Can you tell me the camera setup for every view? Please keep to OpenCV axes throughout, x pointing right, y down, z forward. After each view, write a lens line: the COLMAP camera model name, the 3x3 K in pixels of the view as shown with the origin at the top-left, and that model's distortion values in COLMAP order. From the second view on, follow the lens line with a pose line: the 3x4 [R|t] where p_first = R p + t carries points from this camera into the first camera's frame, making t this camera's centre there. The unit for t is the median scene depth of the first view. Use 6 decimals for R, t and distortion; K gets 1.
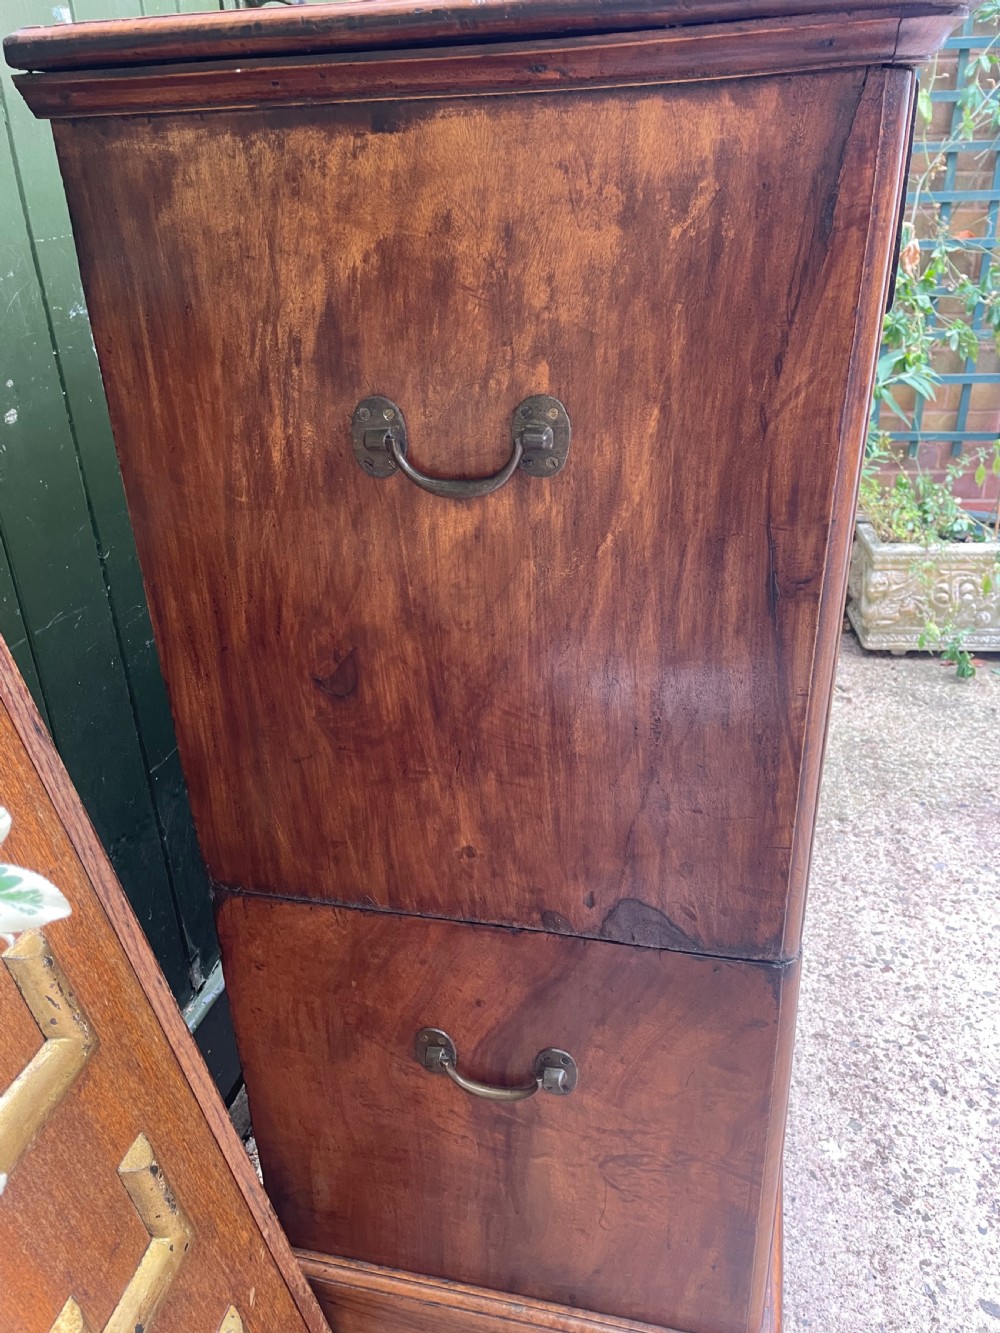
lens RADIAL K [[1015.3, 0, 507.2], [0, 1015.3, 663.8], [0, 0, 1]] dist [0.082440, -0.117364]
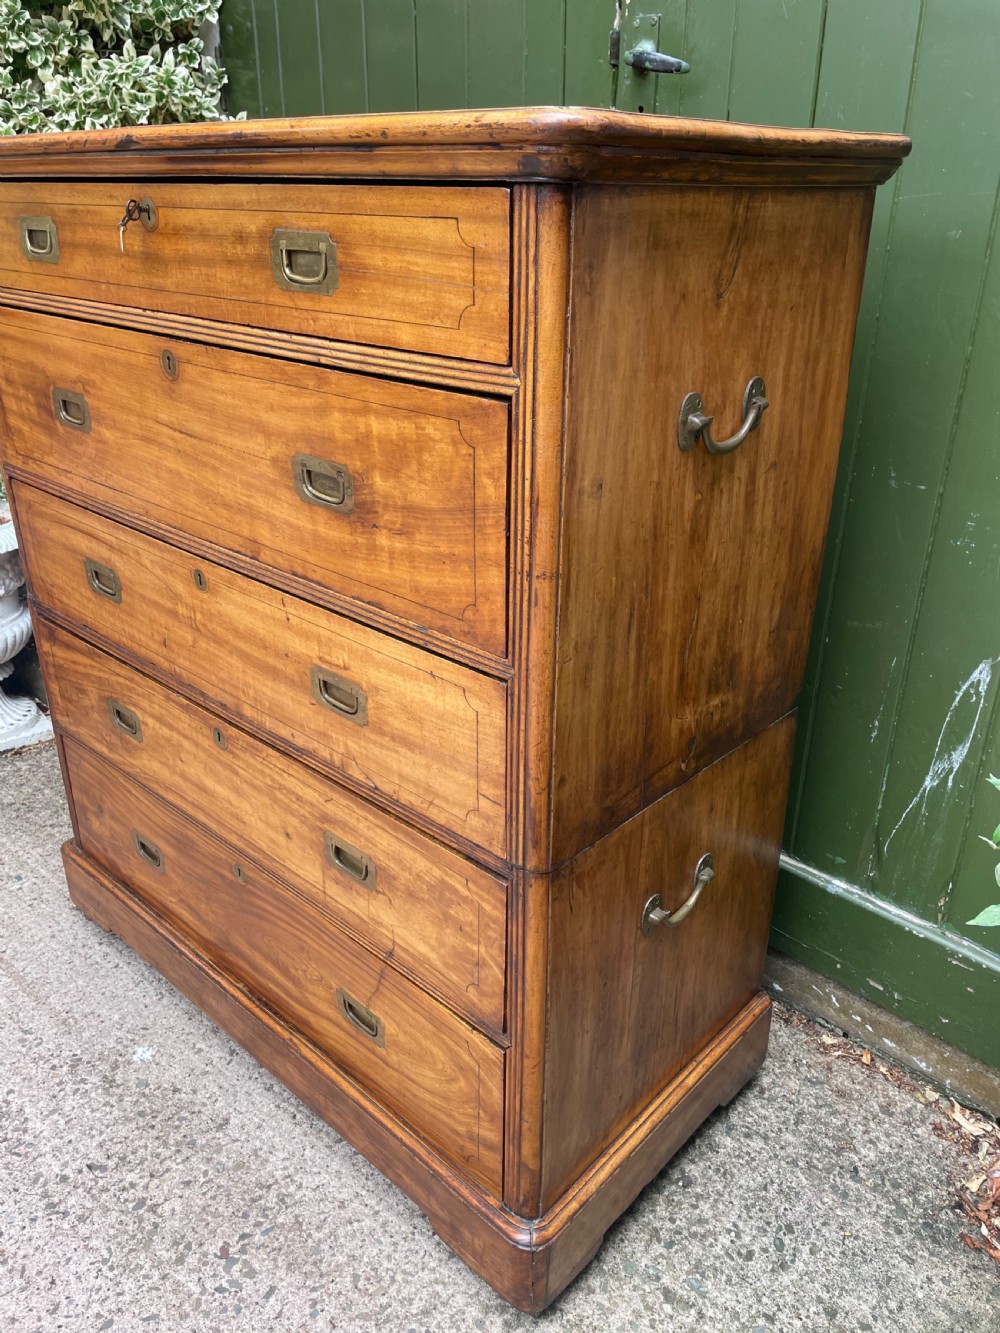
lens RADIAL K [[1018.7, 0, 510.2], [0, 1018.7, 659.9], [0, 0, 1]] dist [0.093529, -0.135065]
pose [[-0.487294, 0.390488, -0.781066, 1.784534], [-0.374460, 0.714594, 0.590876, -1.449350], [0.788875, 0.580409, -0.201995, 2.718927]]
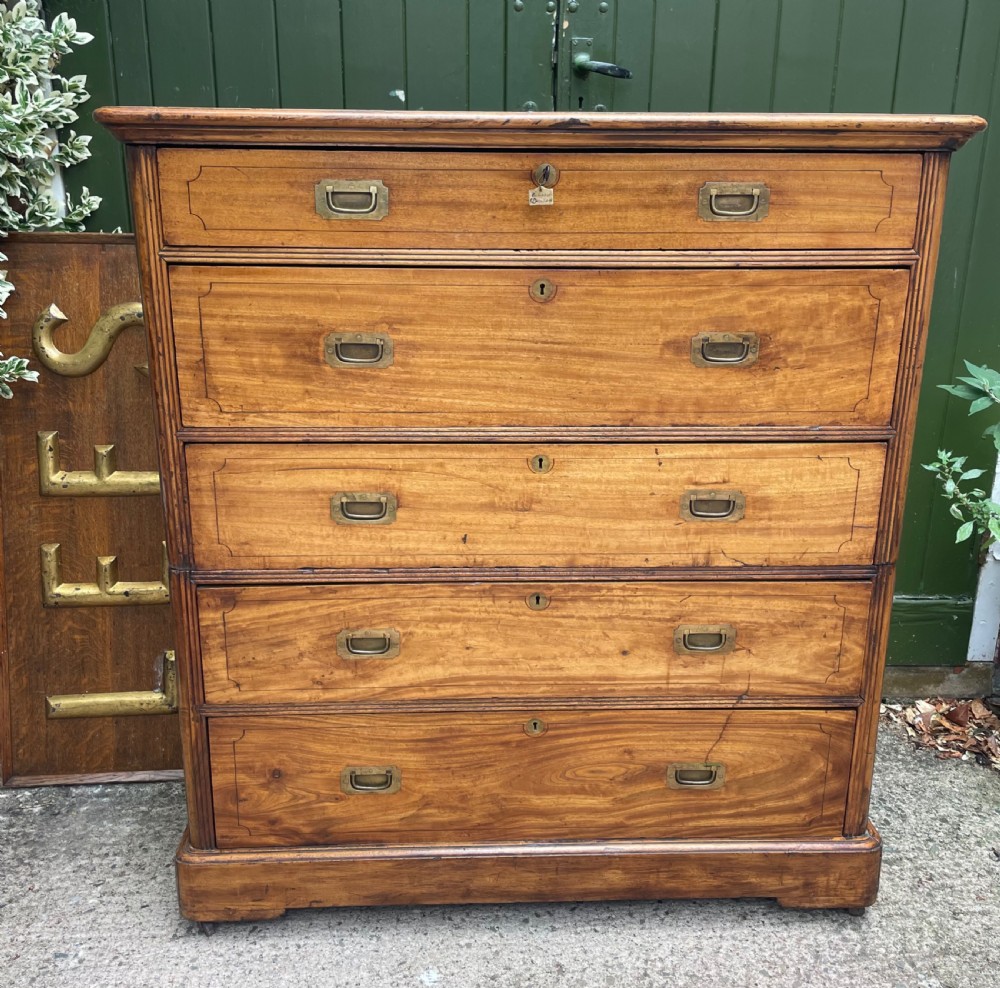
lens RADIAL K [[1017.7, 0, 508.6], [0, 1017.7, 439.0], [0, 0, 1]] dist [0.101426, -0.153388]
pose [[0.278654, 0.301973, -0.911682, 2.545191], [-0.436728, 0.885296, 0.159748, -0.602767], [0.855348, 0.353643, 0.378571, 0.873916]]
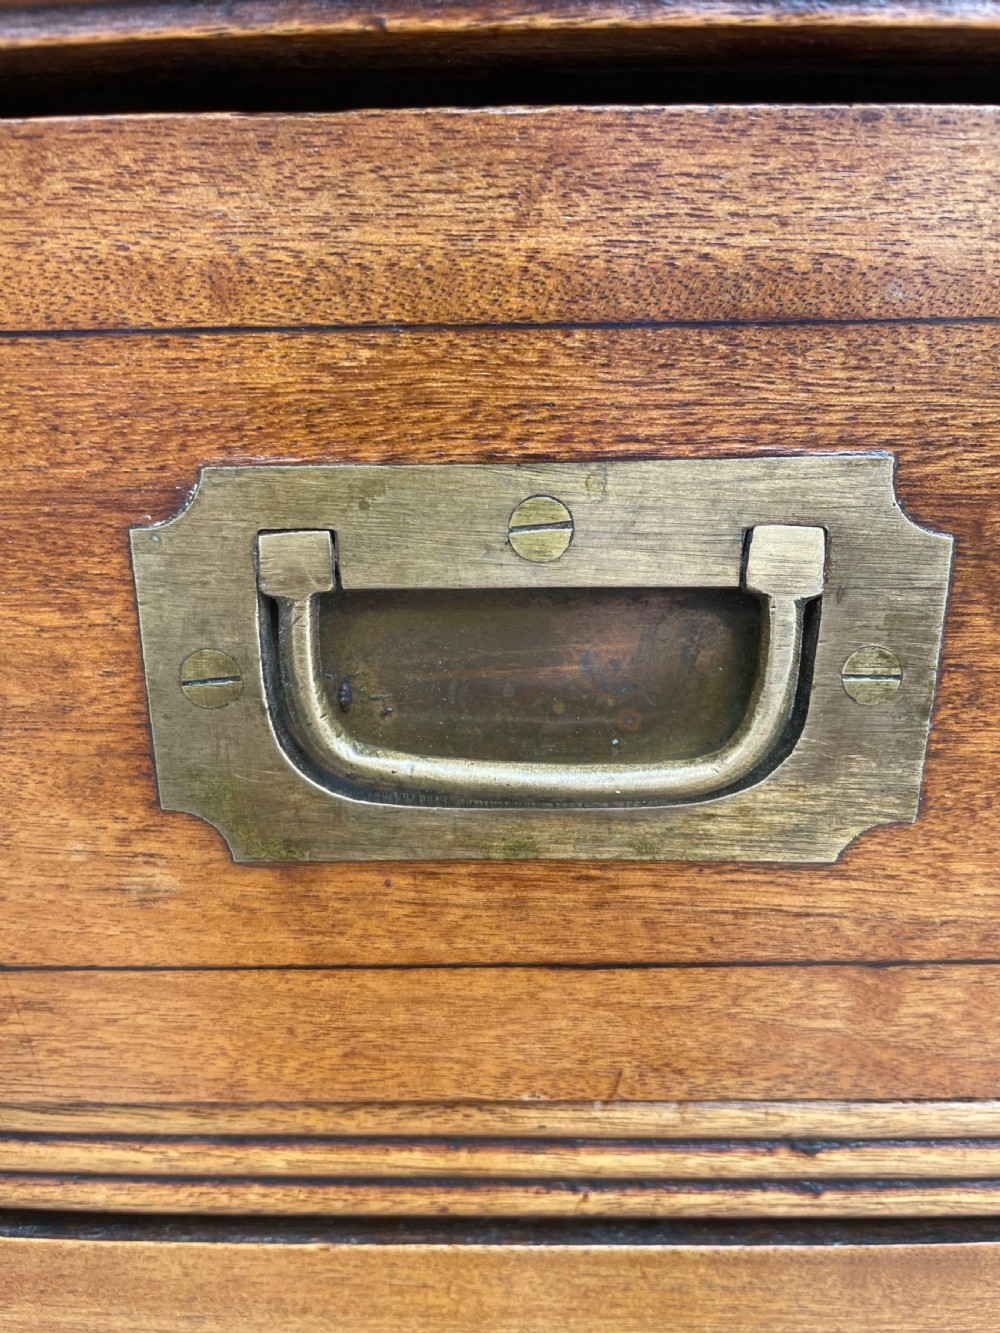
lens RADIAL K [[1044.2, 0, 517.1], [0, 1044.2, 662.1], [0, 0, 1]] dist [0.082408, -0.131763]
pose [[0.217552, 0.311005, -0.925174, 0.605219], [-0.426221, 0.882997, 0.196603, -0.599059], [0.878070, 0.351557, 0.324655, 1.147972]]
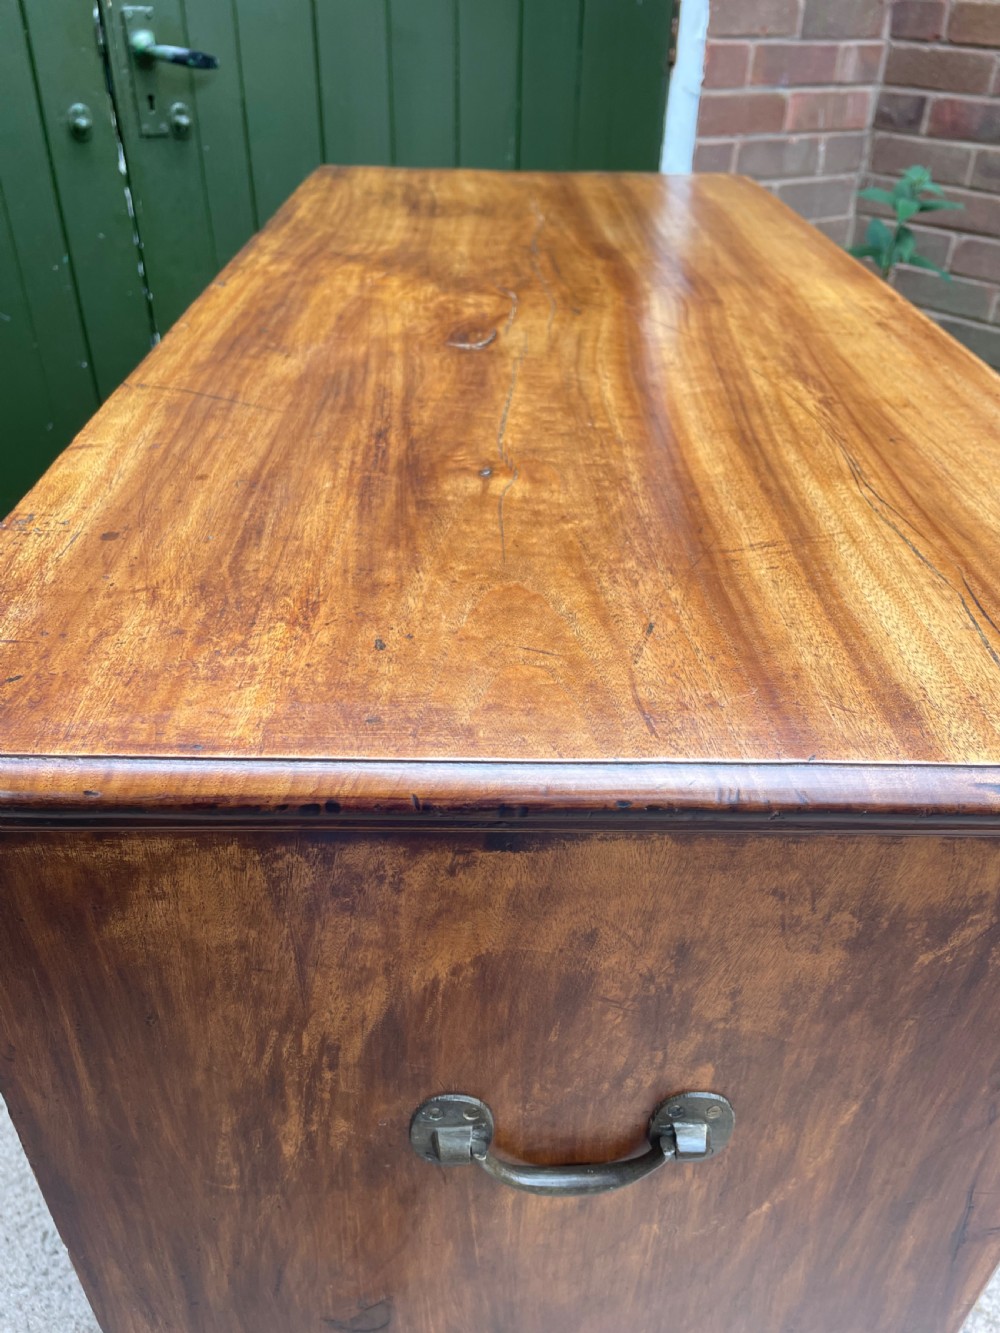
lens RADIAL K [[1044.2, 0, 517.1], [0, 1044.2, 662.1], [0, 0, 1]] dist [0.082408, -0.131763]
pose [[0.967618, -0.088056, 0.236563, -0.229617], [0.053515, 0.987439, 0.148663, -0.655233], [-0.246682, -0.131190, 0.960176, 0.351926]]
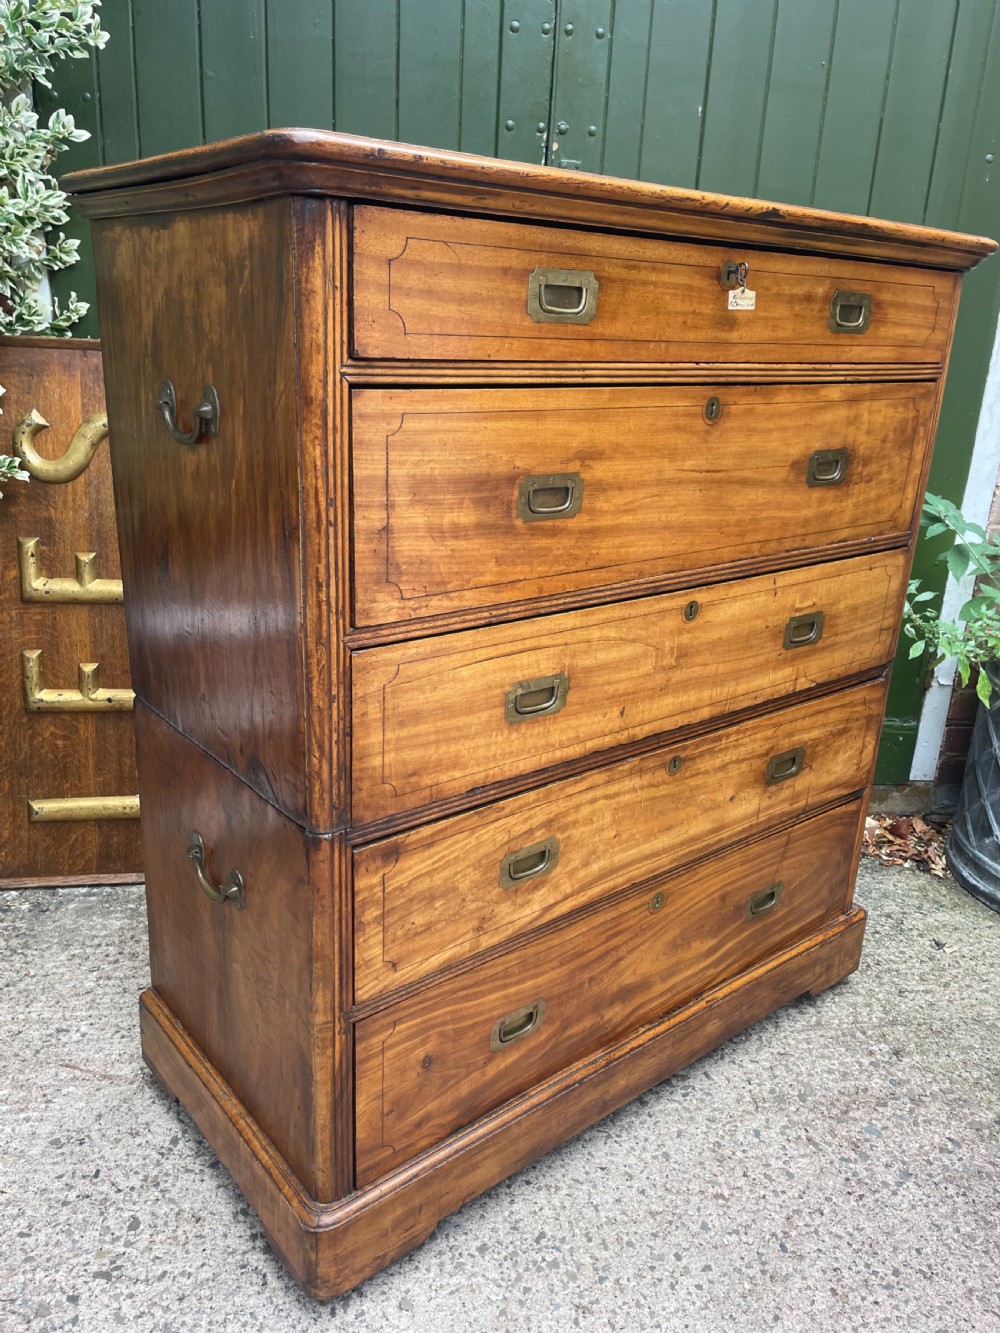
lens RADIAL K [[1018.7, 0, 510.2], [0, 1018.7, 659.9], [0, 0, 1]] dist [0.093529, -0.135065]
pose [[0.794823, 0.258472, -0.549043, 1.376794], [-0.327749, 0.944291, -0.029924, 0.040281], [0.510722, 0.203733, 0.835258, -0.033222]]
